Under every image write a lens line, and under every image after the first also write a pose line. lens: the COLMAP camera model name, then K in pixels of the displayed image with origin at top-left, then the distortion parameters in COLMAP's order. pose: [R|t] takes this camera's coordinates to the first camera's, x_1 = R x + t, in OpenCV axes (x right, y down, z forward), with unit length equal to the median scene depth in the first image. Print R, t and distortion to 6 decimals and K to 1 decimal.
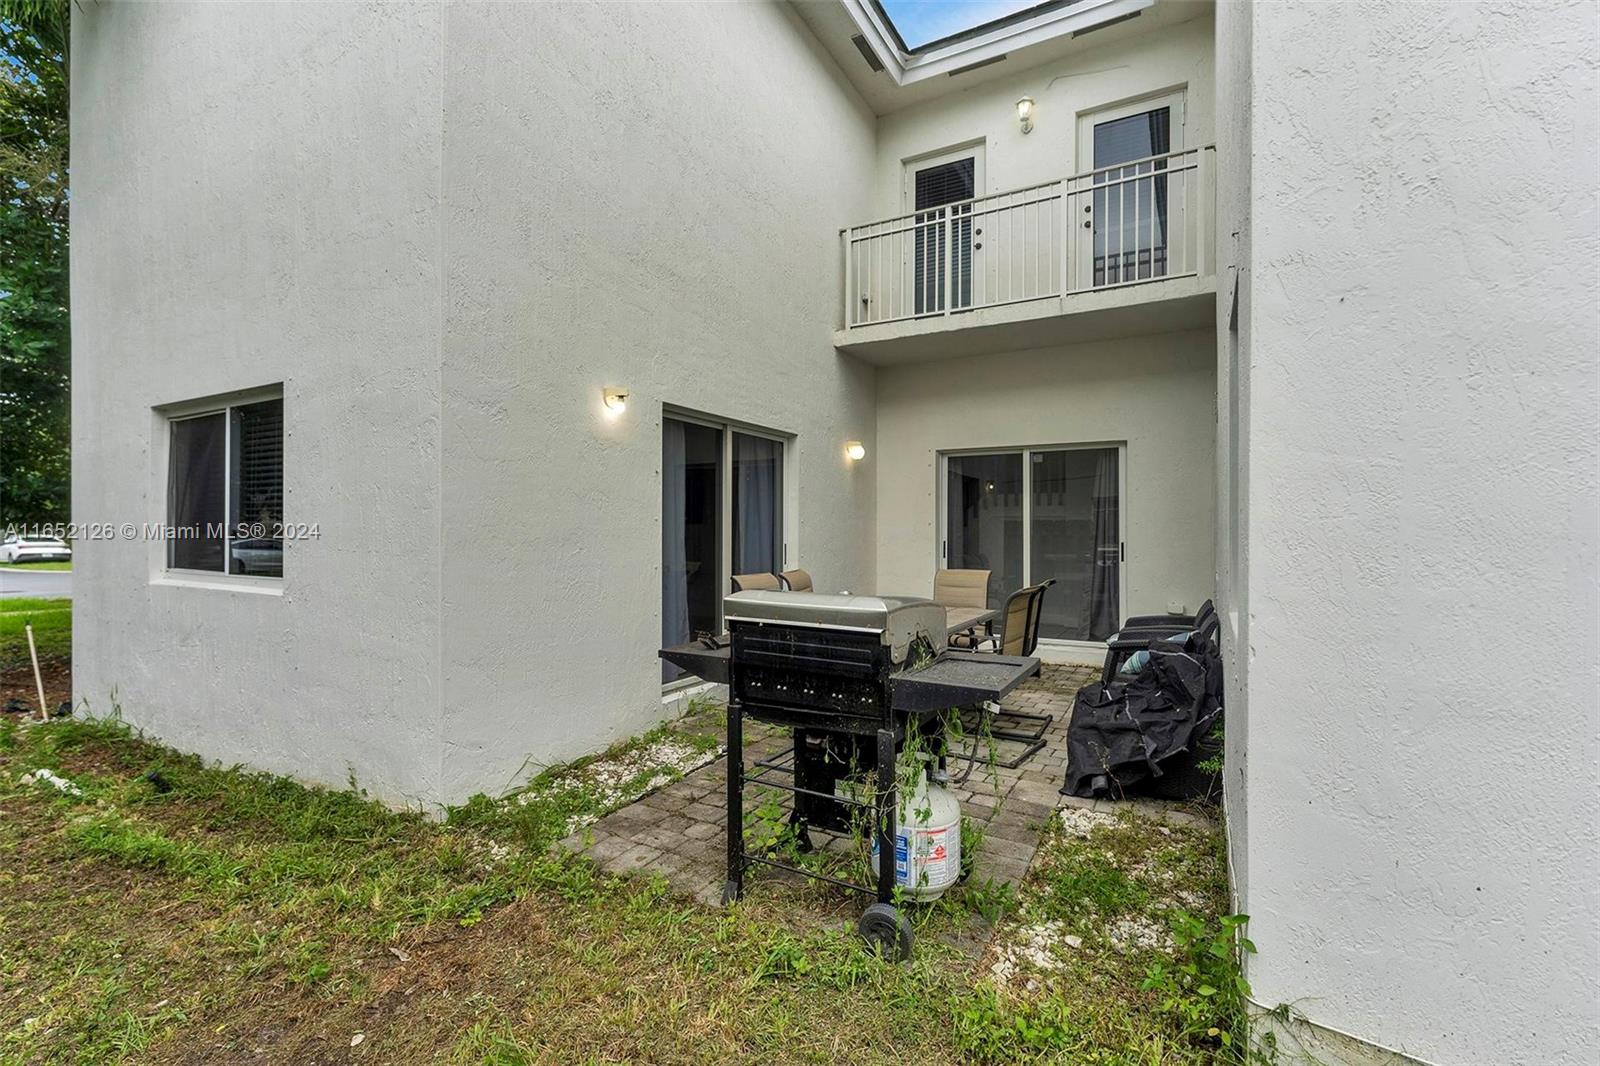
lens RADIAL K [[721.3, 0, 795.8], [0, 721.3, 518.3], [0, 0, 1]] dist [0.010874, -0.000561]
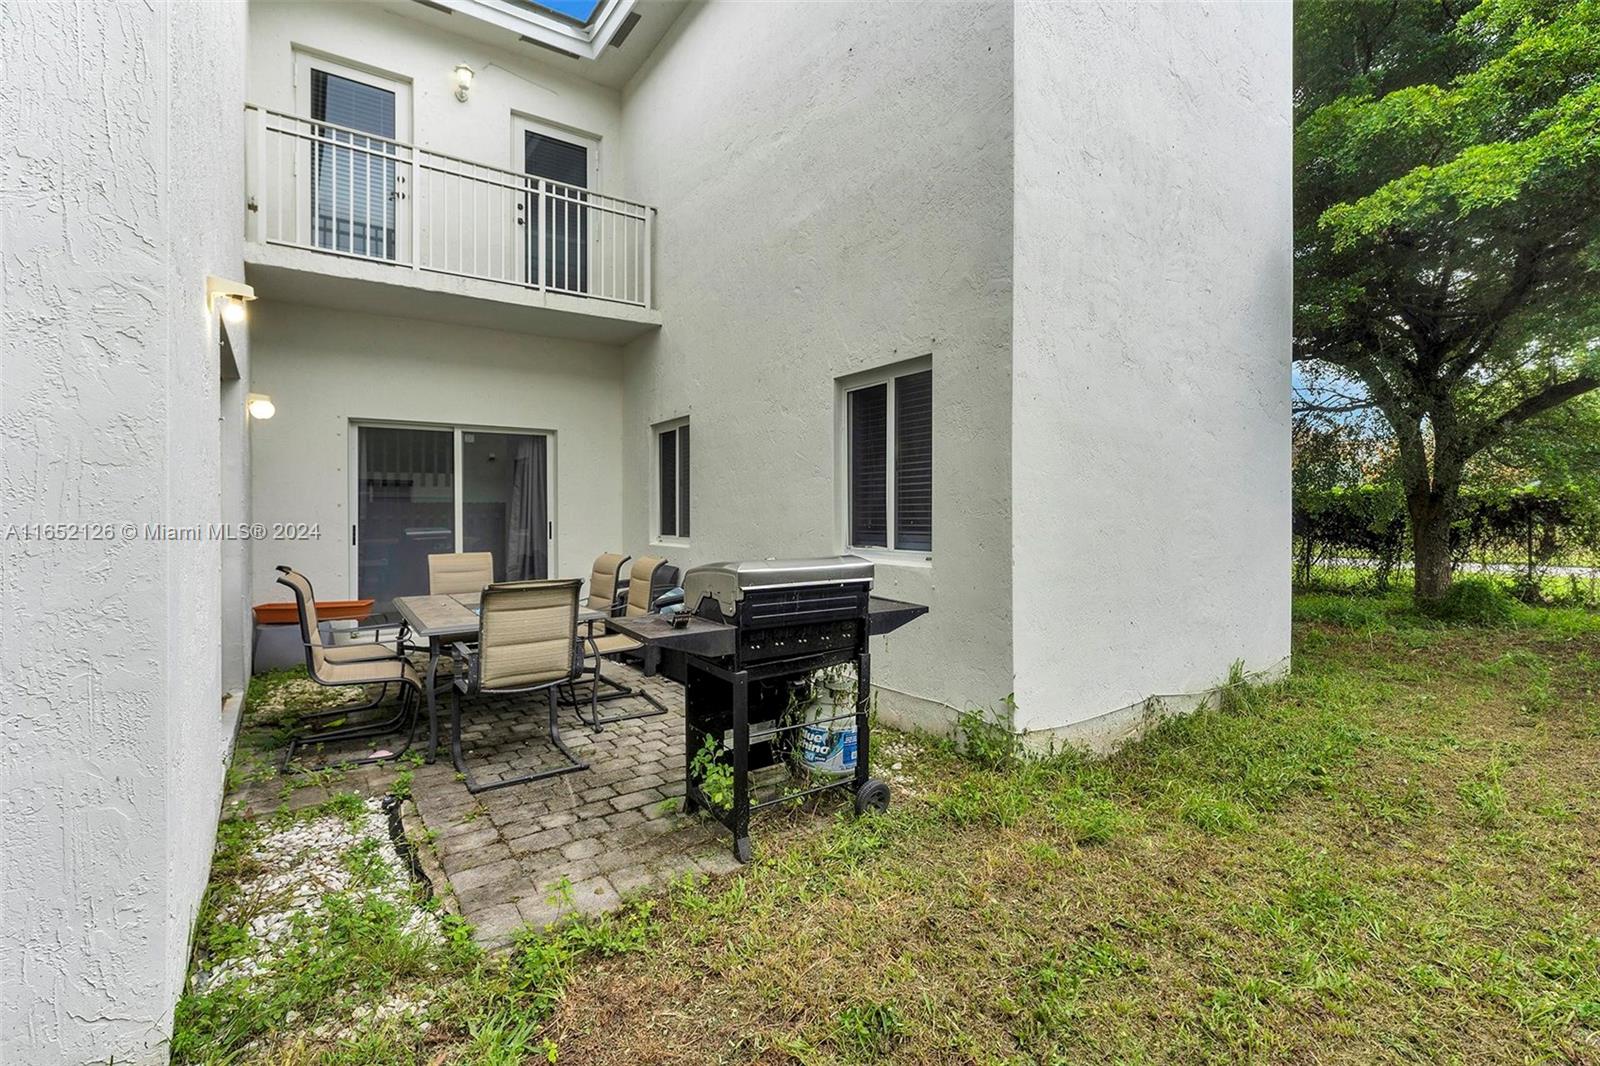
lens RADIAL K [[710.1, 0, 799.4], [0, 710.1, 519.3], [0, 0, 1]] dist [0.000307, -0.000154]
pose [[0.419132, -0.017657, 0.907754, -0.379074], [-0.001378, 0.999797, 0.020084, 0.007461], [-0.907924, -0.009669, 0.419022, 0.194267]]
